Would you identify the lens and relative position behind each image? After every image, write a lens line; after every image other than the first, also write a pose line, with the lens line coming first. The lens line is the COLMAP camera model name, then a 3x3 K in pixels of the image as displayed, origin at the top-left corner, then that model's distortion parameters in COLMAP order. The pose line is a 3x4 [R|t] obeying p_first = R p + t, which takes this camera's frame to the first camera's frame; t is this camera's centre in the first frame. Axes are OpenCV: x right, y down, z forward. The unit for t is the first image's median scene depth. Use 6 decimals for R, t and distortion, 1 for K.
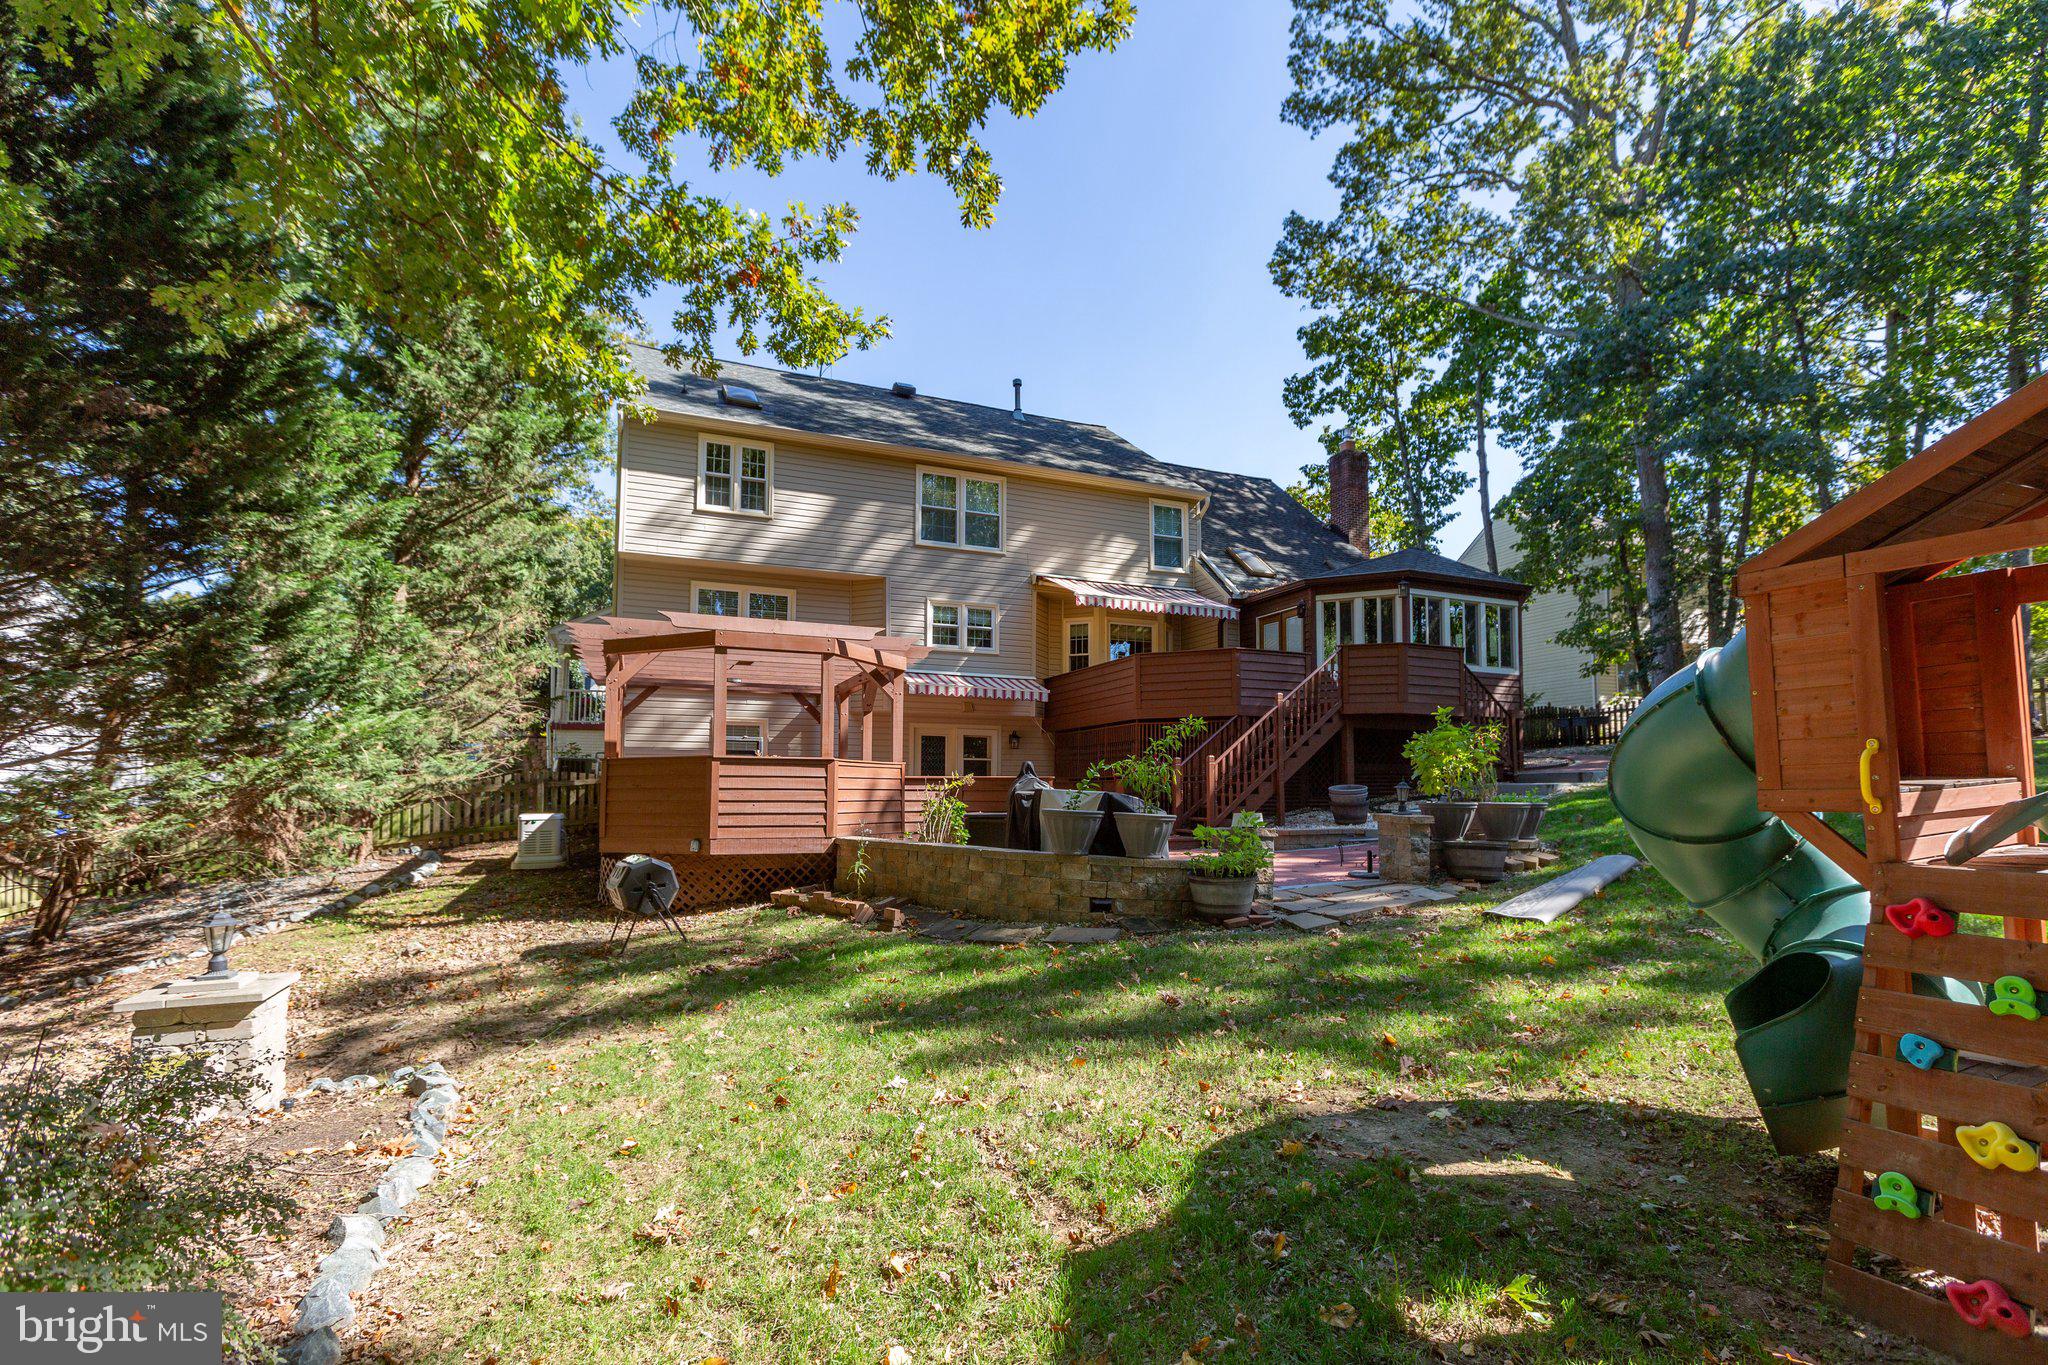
lens RADIAL K [[931.2, 0, 1037.2], [0, 931.2, 720.8], [0, 0, 1]] dist [-0.002539, 0.000094]
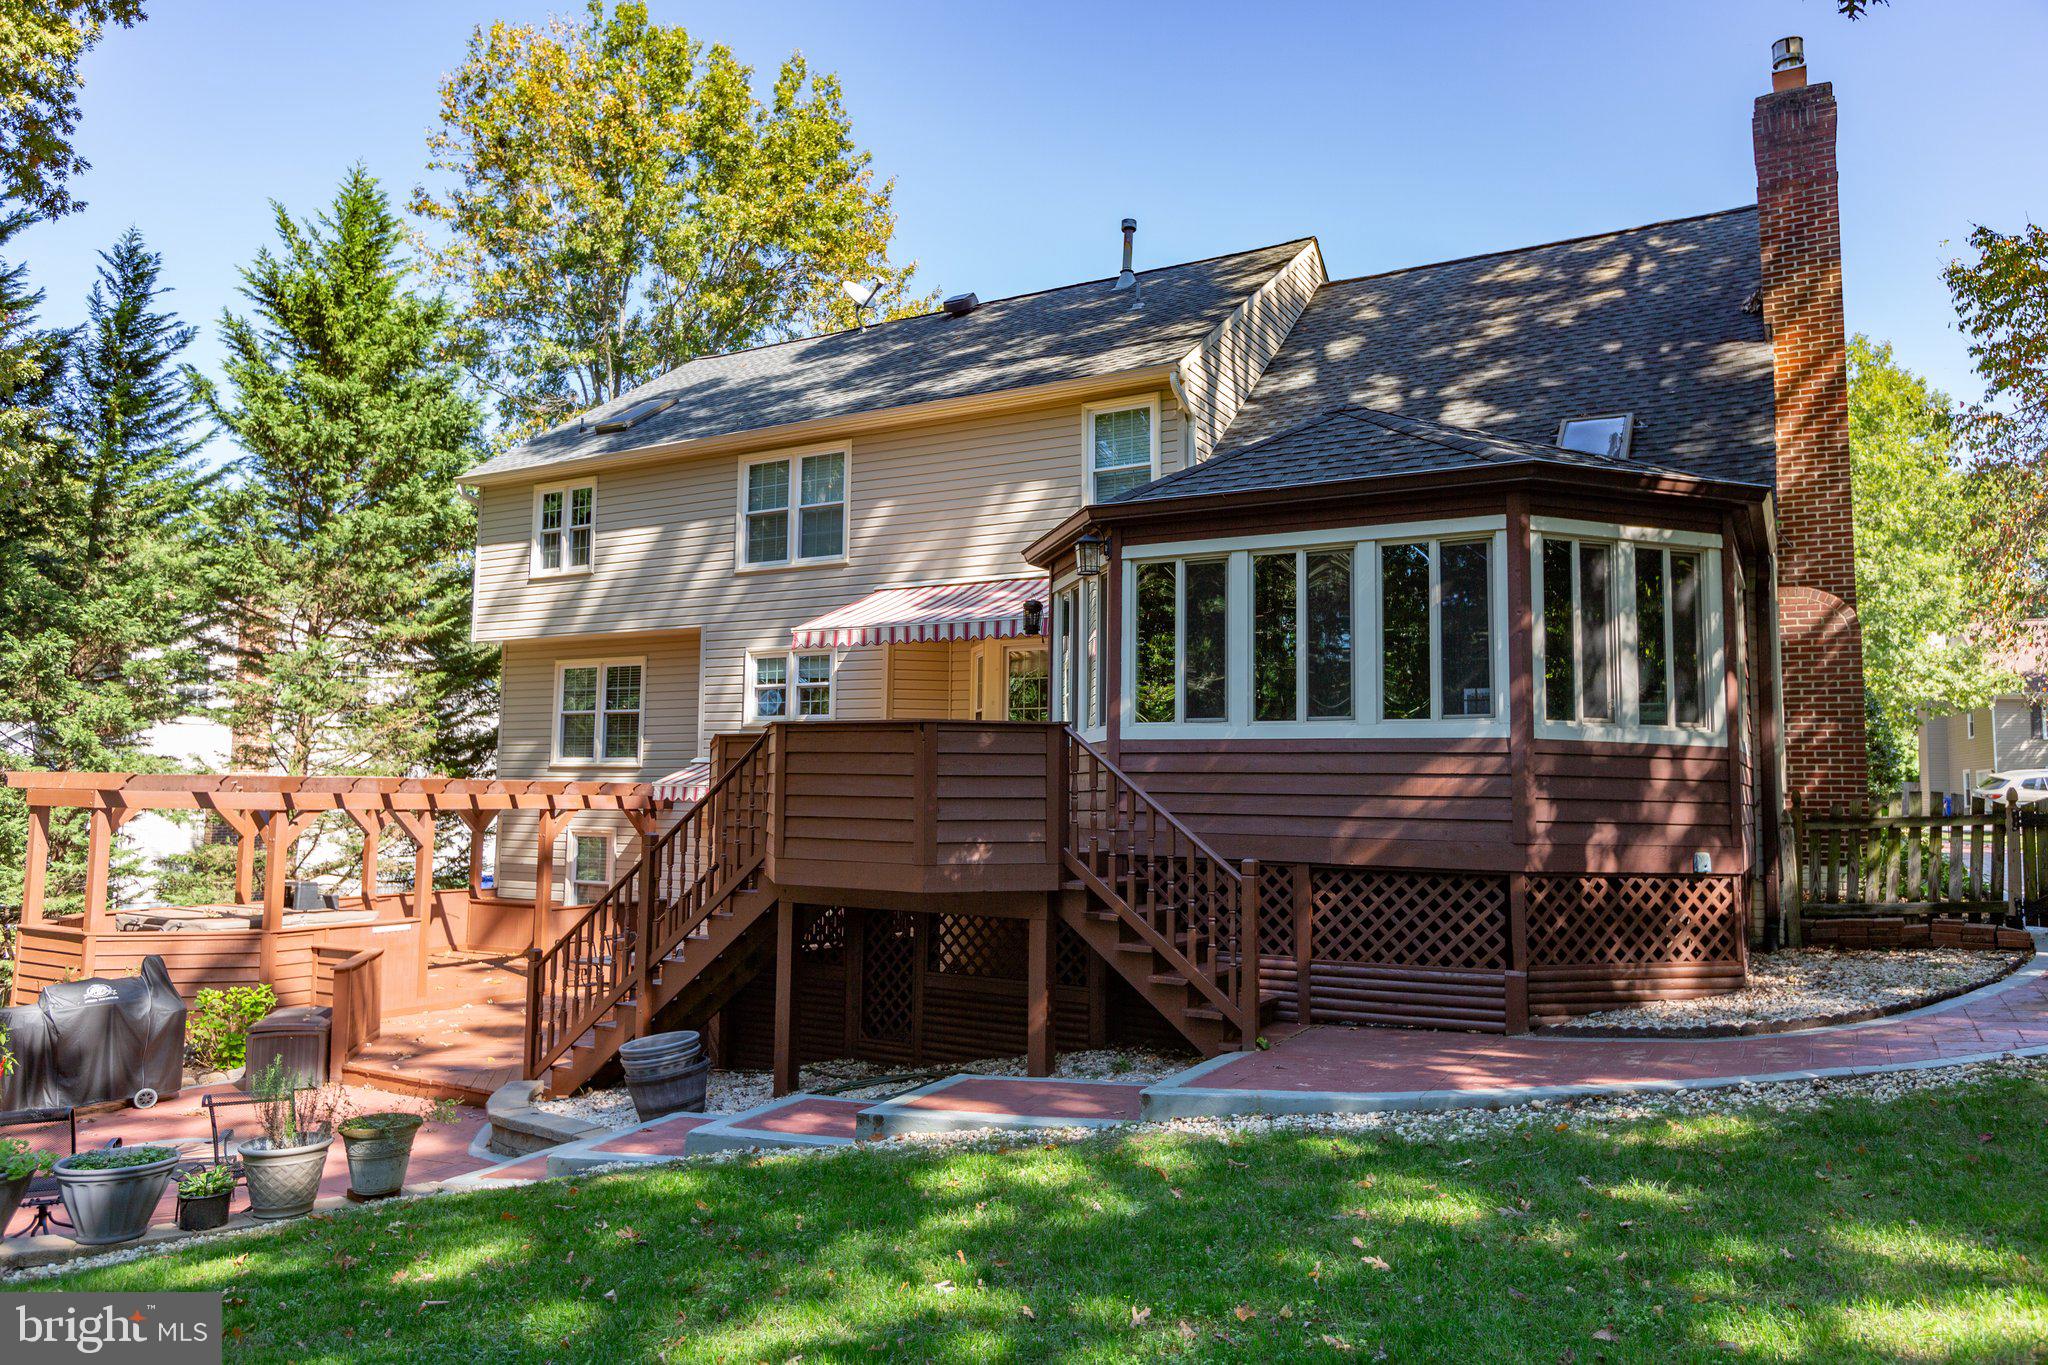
lens RADIAL K [[1352.8, 0, 1022.5], [0, 1352.8, 673.3], [0, 0, 1]] dist [0.000518, -0.001029]
pose [[0.605542, -0.069645, -0.792760, 0.828156], [0.050864, 0.997514, -0.048781, -0.059608], [0.794186, -0.010784, 0.607579, 0.597946]]
